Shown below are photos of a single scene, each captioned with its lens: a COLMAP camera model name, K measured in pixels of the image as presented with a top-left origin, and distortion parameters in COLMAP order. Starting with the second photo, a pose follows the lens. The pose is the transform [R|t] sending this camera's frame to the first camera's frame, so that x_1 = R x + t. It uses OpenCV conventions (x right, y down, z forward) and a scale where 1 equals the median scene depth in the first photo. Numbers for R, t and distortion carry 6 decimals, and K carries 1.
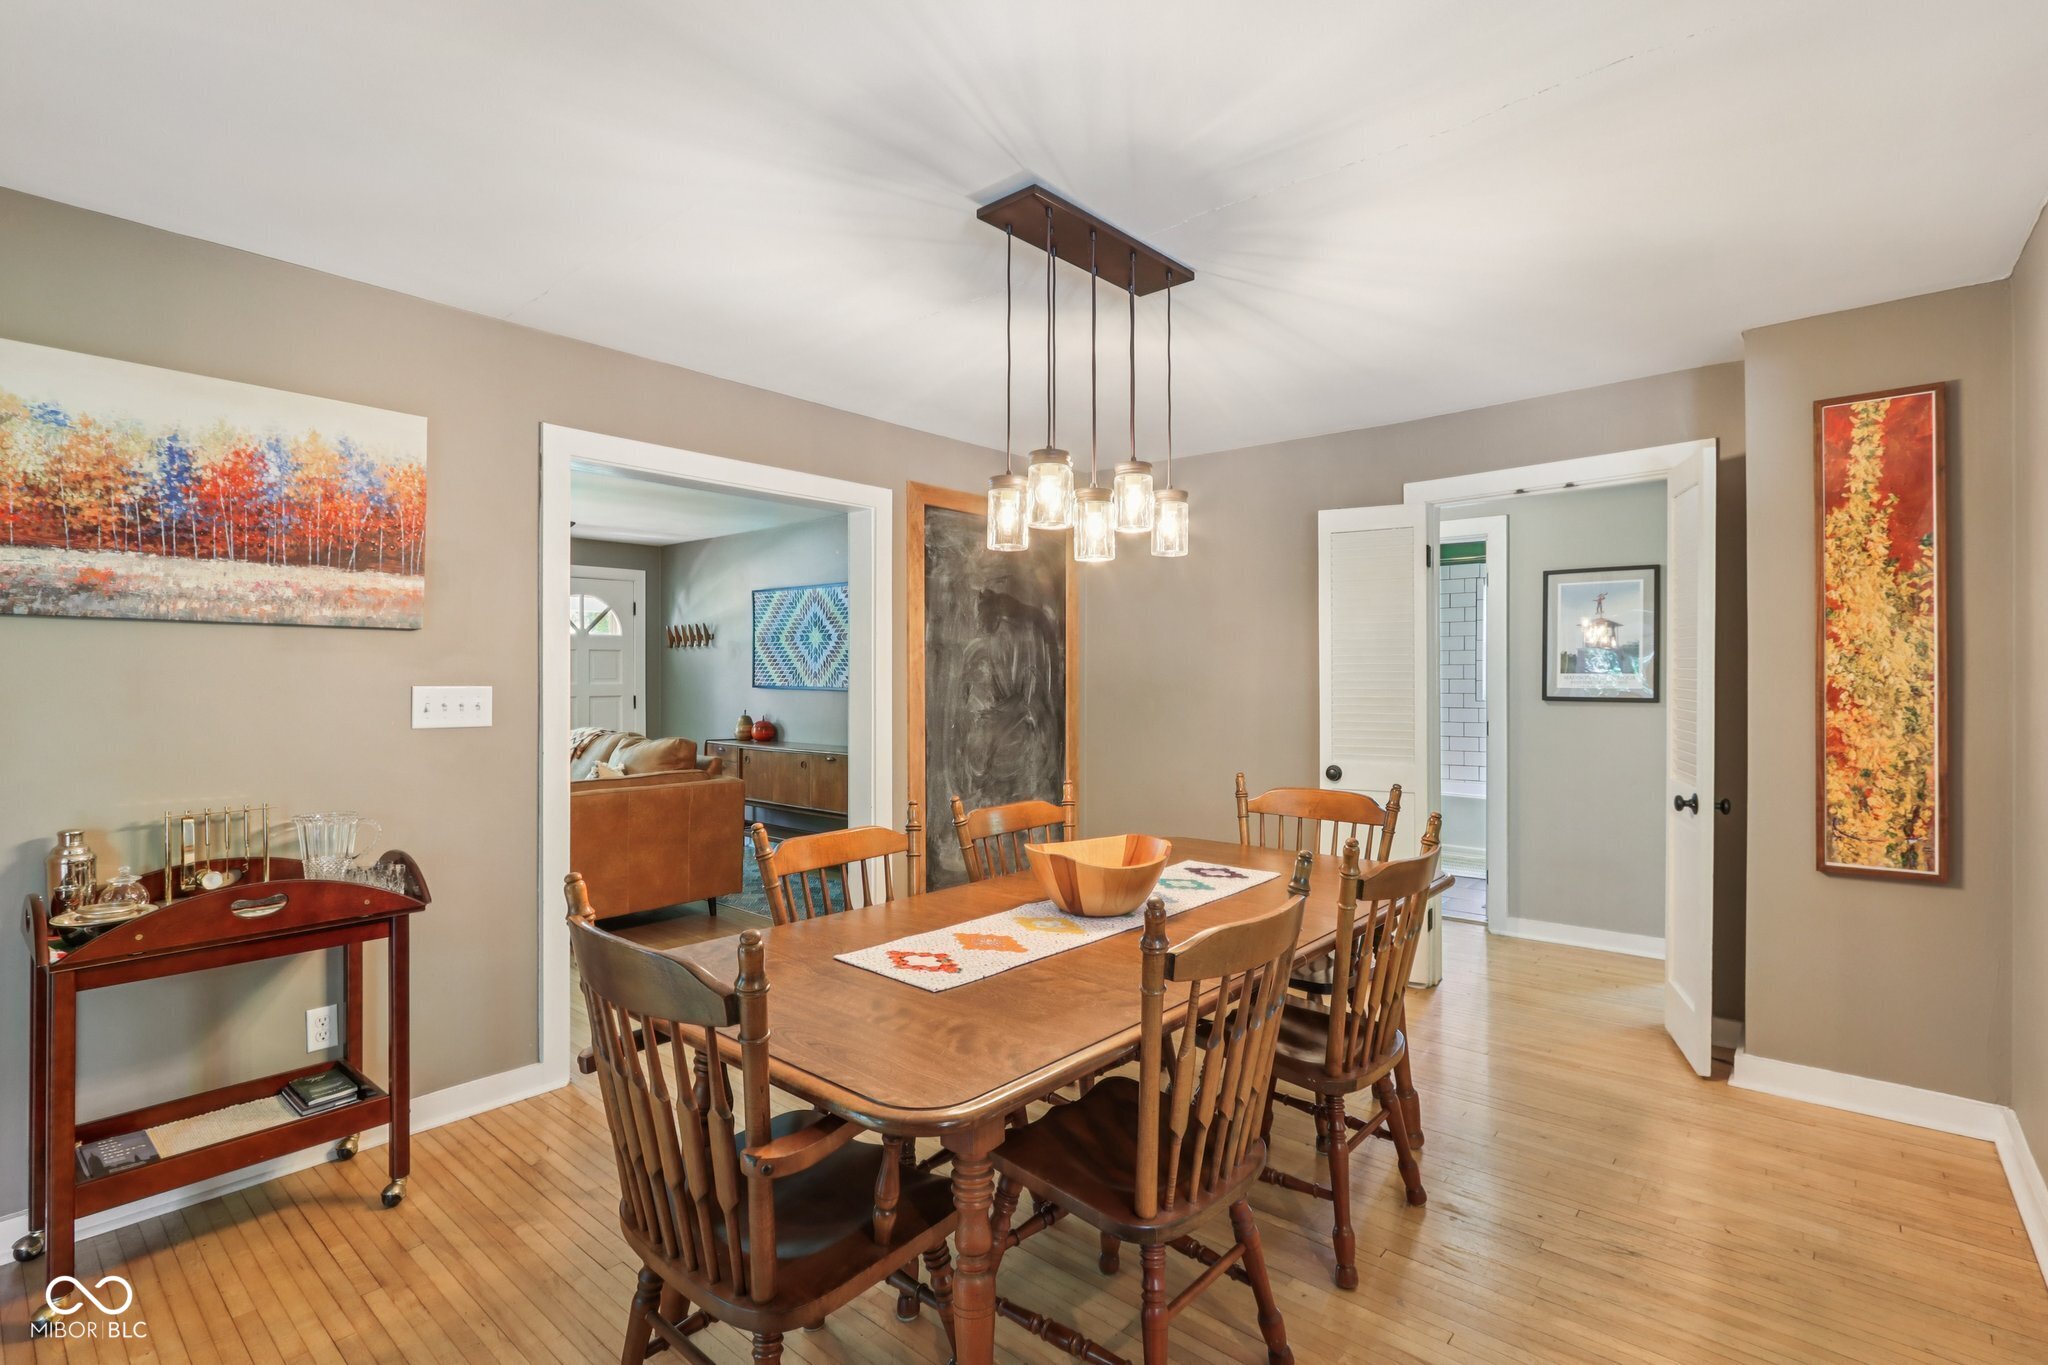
lens RADIAL K [[957.1, 0, 1018.7], [0, 957.1, 671.3], [0, 0, 1]] dist [-0.014147, -0.000250]
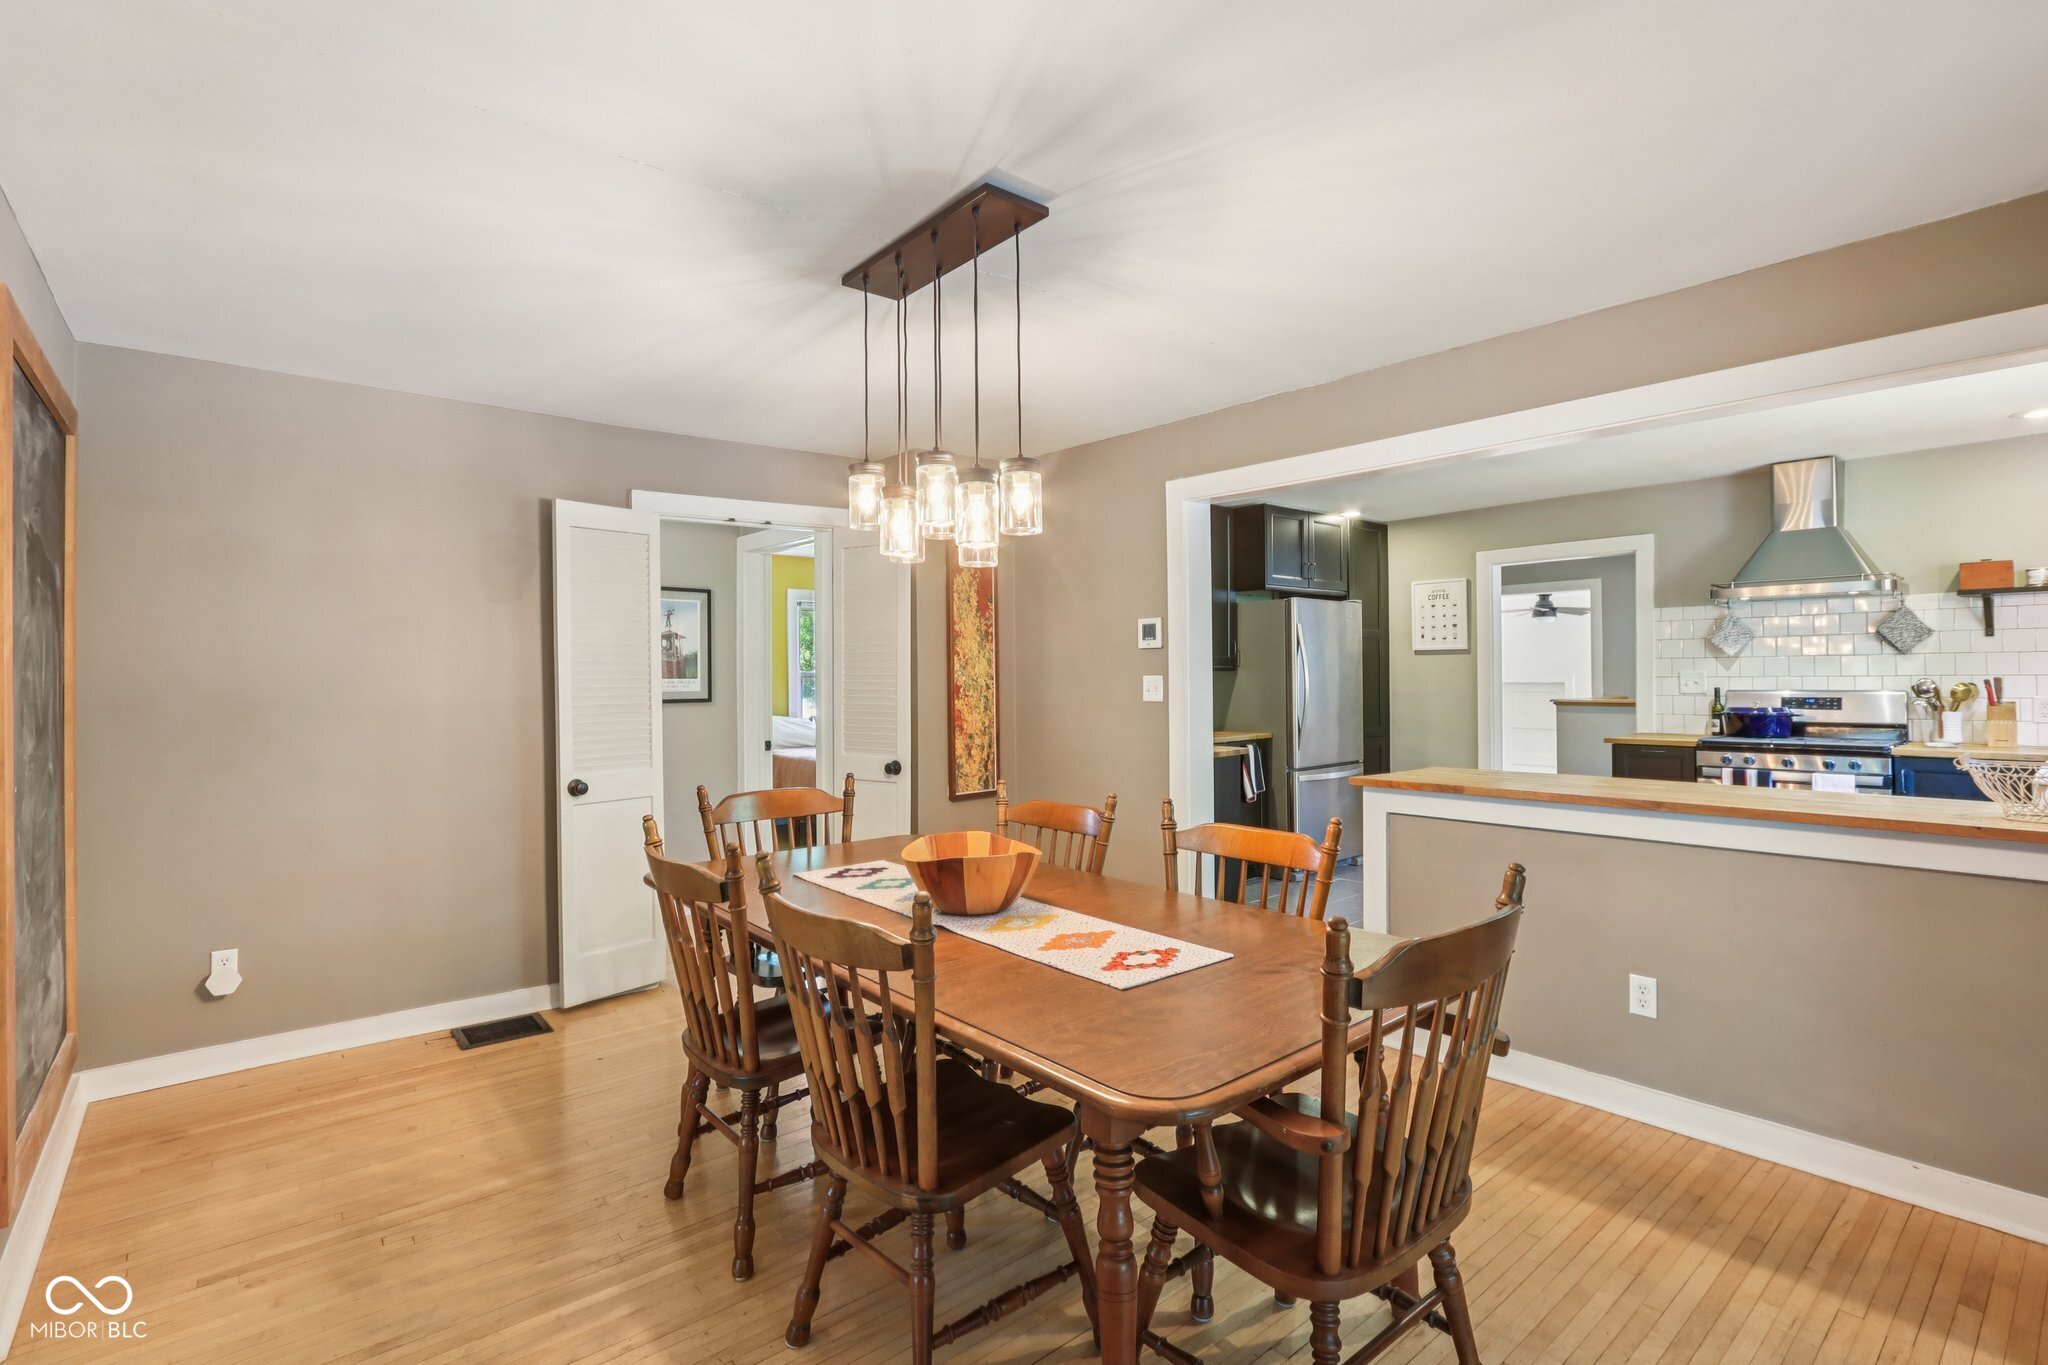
lens RADIAL K [[957.1, 0, 1018.7], [0, 957.1, 671.3], [0, 0, 1]] dist [-0.014147, -0.000250]
pose [[0.163705, 0.001212, 0.986509, -0.778969], [0.006016, 0.999979, -0.002227, -0.002004], [-0.986491, 0.006299, 0.163695, 0.662538]]
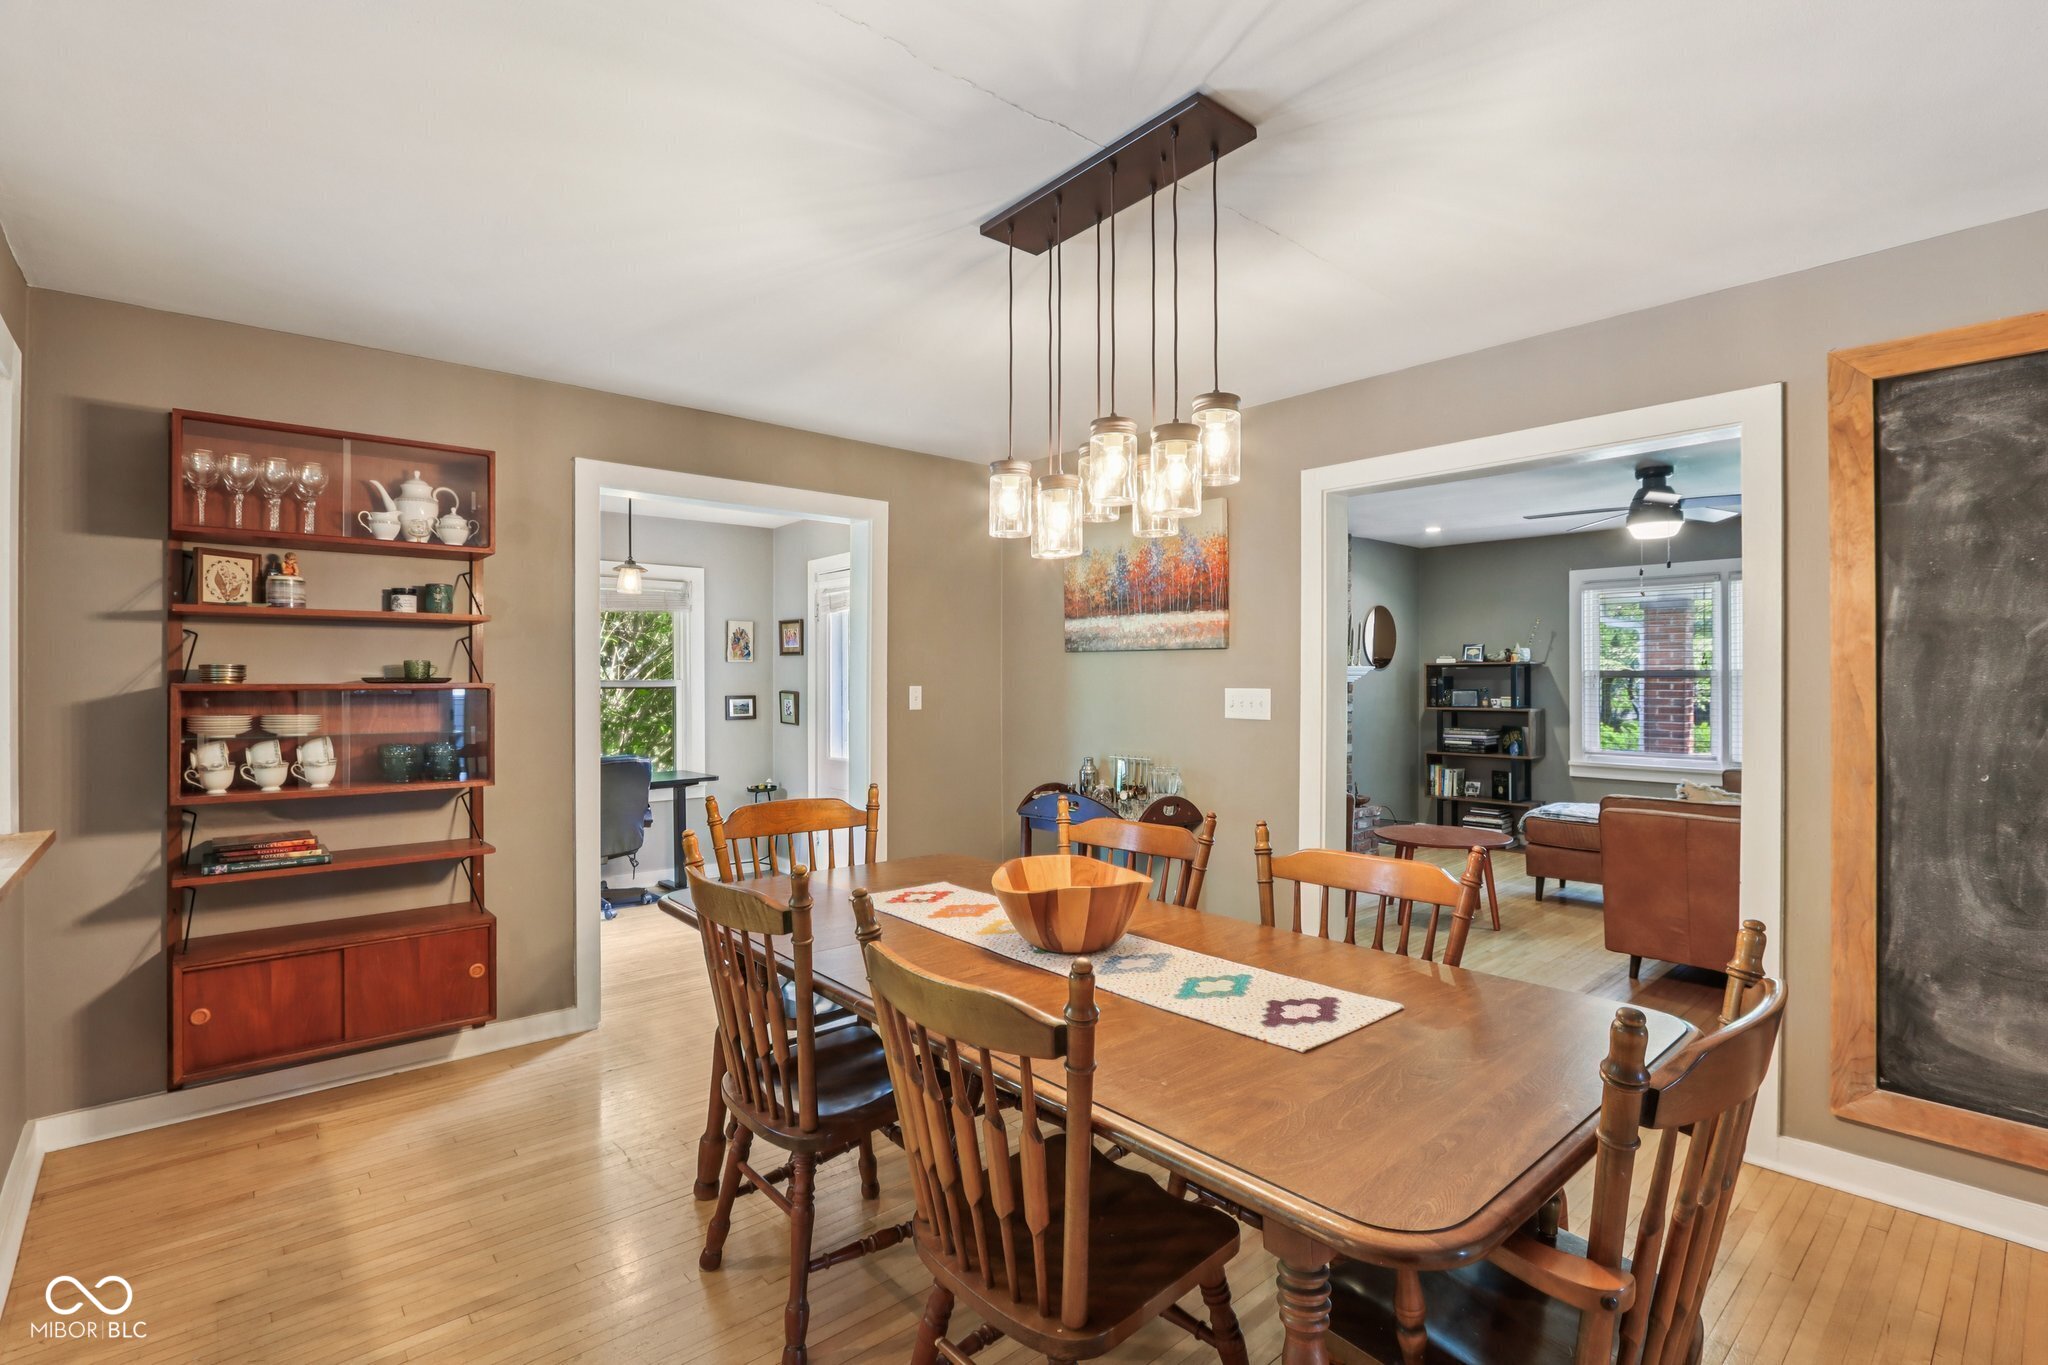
lens RADIAL K [[949.4, 0, 1024.0], [0, 949.4, 682.5], [0, 0, 1]] dist [-0.028449, -0.000069]
pose [[-0.135367, 0.003662, -0.990789, 0.811707], [0.005874, 0.999979, 0.002894, 0.001336], [0.990778, -0.005429, -0.135385, 0.903975]]
